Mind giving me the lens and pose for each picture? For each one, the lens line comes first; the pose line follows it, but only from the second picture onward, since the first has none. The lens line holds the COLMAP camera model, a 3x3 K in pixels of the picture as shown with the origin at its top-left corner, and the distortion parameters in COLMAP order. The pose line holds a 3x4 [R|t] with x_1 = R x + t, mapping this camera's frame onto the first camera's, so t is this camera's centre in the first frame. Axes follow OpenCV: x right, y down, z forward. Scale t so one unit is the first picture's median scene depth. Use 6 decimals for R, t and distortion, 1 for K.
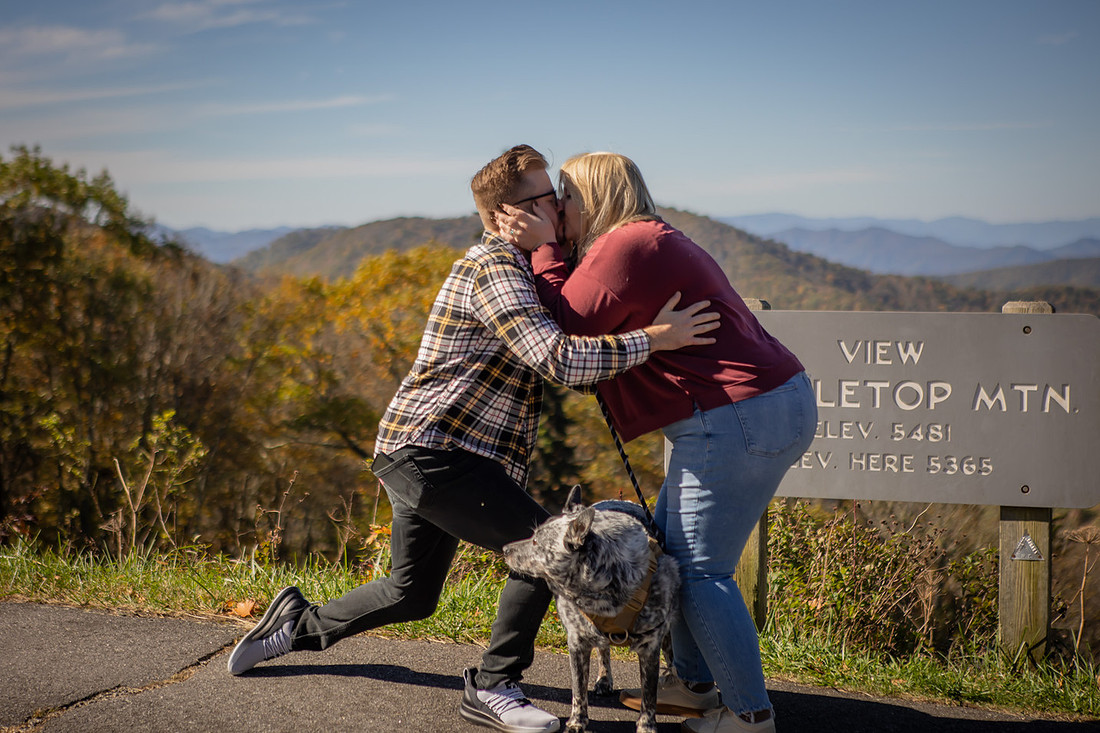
lens RADIAL K [[2194.7, 0, 525.8], [0, 2194.7, 351.7], [0, 0, 1]] dist [0.211507, -0.193024]
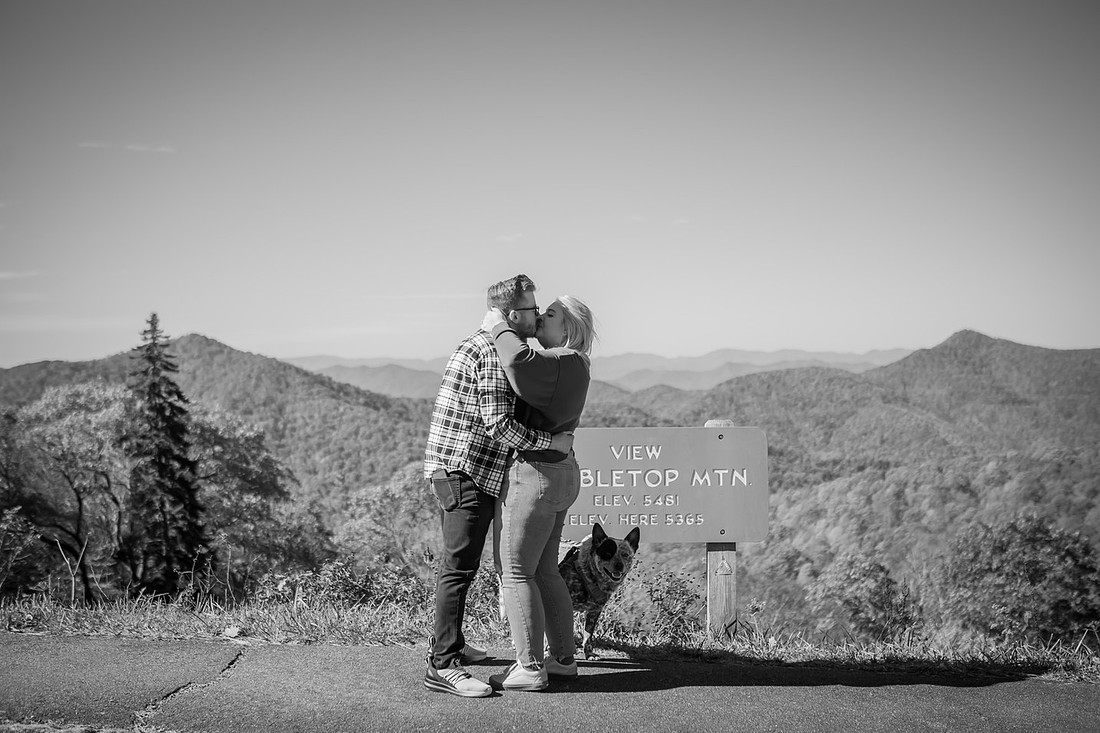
lens RADIAL K [[1544.9, 0, 550.0], [0, 1544.9, 366.5], [0, 0, 1]] dist [0.009767, 0.029100]
pose [[0.966451, -0.010737, 0.256627, -0.020912], [0.024963, 0.998322, -0.052240, -0.000574], [-0.255635, 0.056894, 0.965098, -0.010899]]
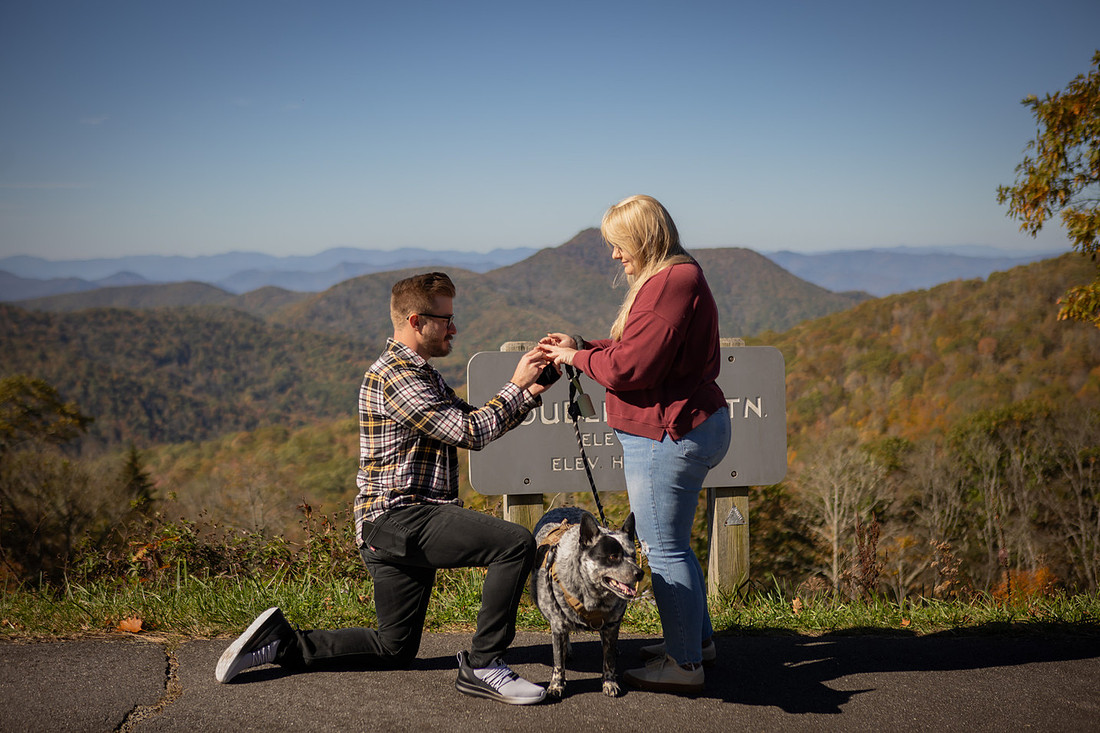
lens RADIAL K [[1662.8, 0, 550.0], [0, 1662.8, 366.5], [0, 0, 1]] dist [0.044137, 0.067601]
pose [[0.878312, -0.039566, 0.476448, -0.036563], [0.036763, 0.999208, 0.015206, -0.002491], [-0.476673, 0.004160, 0.879071, 0.013959]]
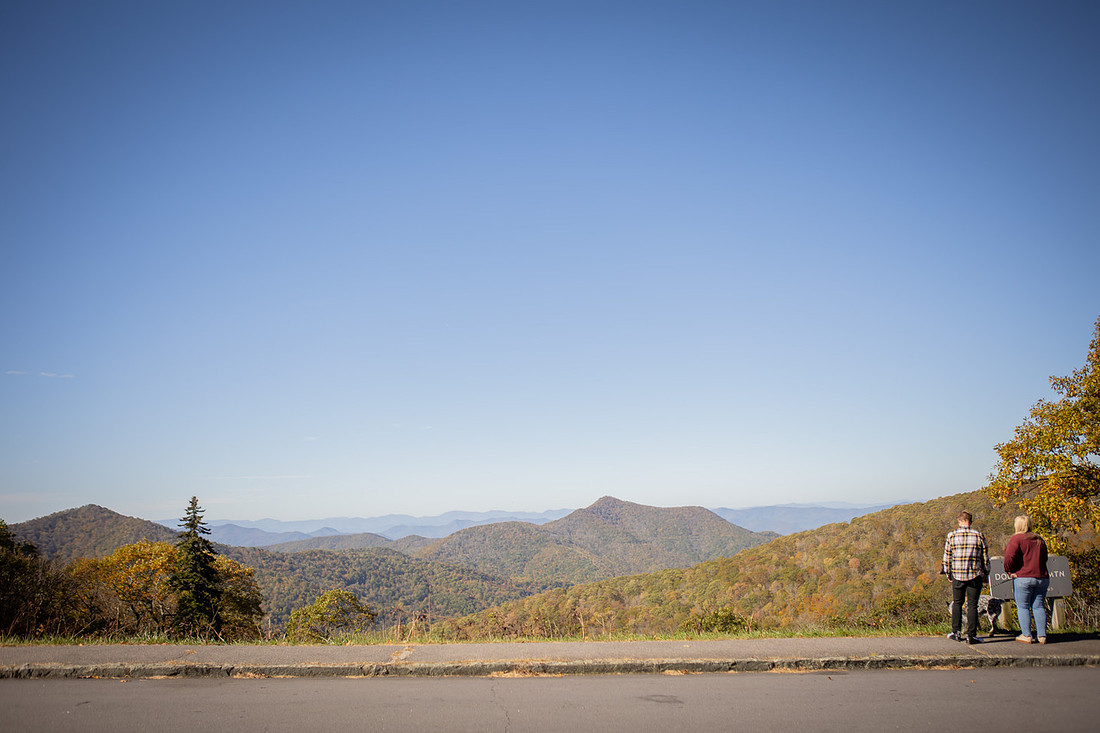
lens RADIAL K [[1005.2, 0, 550.0], [0, 1005.2, 366.5], [0, 0, 1]] dist [-0.094163, 0.132590]
pose [[0.890884, 0.041967, 0.452287, -0.174113], [0.053817, 0.978957, -0.196841, -0.005612], [-0.451031, 0.199703, 0.869879, -0.050745]]
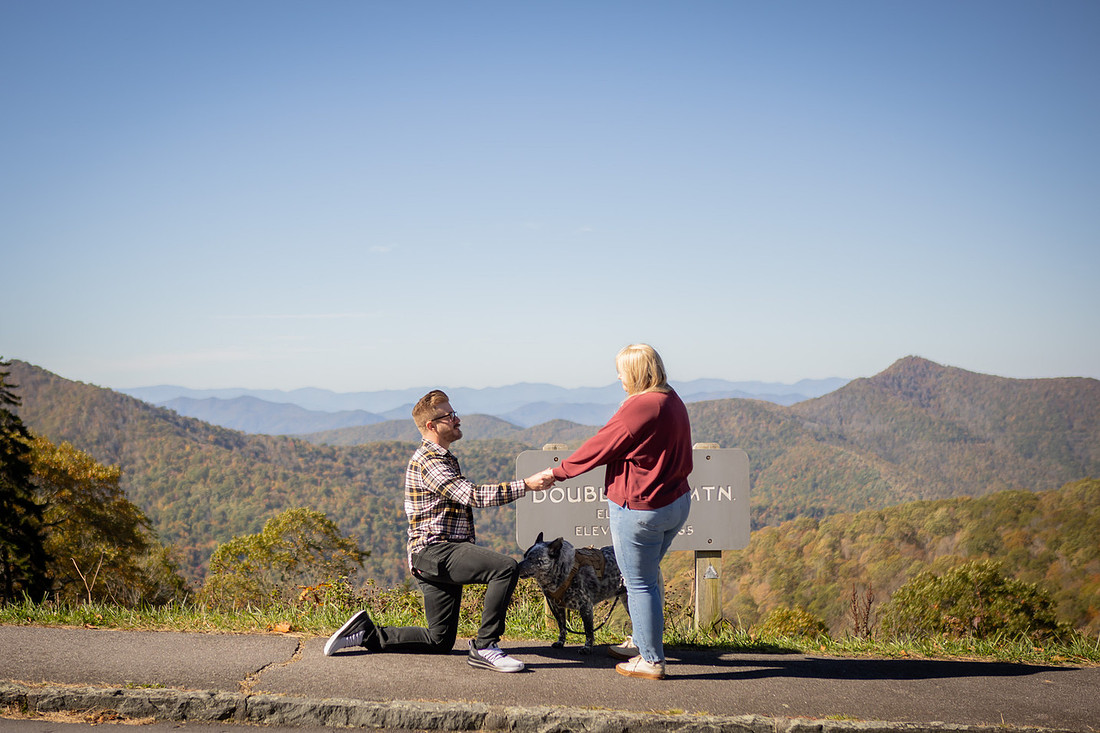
lens RADIAL K [[1797.2, 0, 472.7], [0, 1797.2, 411.4], [0, 0, 1]] dist [0.025313, -0.094292]
pose [[0.960080, -0.012573, 0.279442, -0.039968], [0.026010, 0.998674, -0.044428, 0.001357], [-0.278513, 0.049922, 0.959134, -0.043138]]
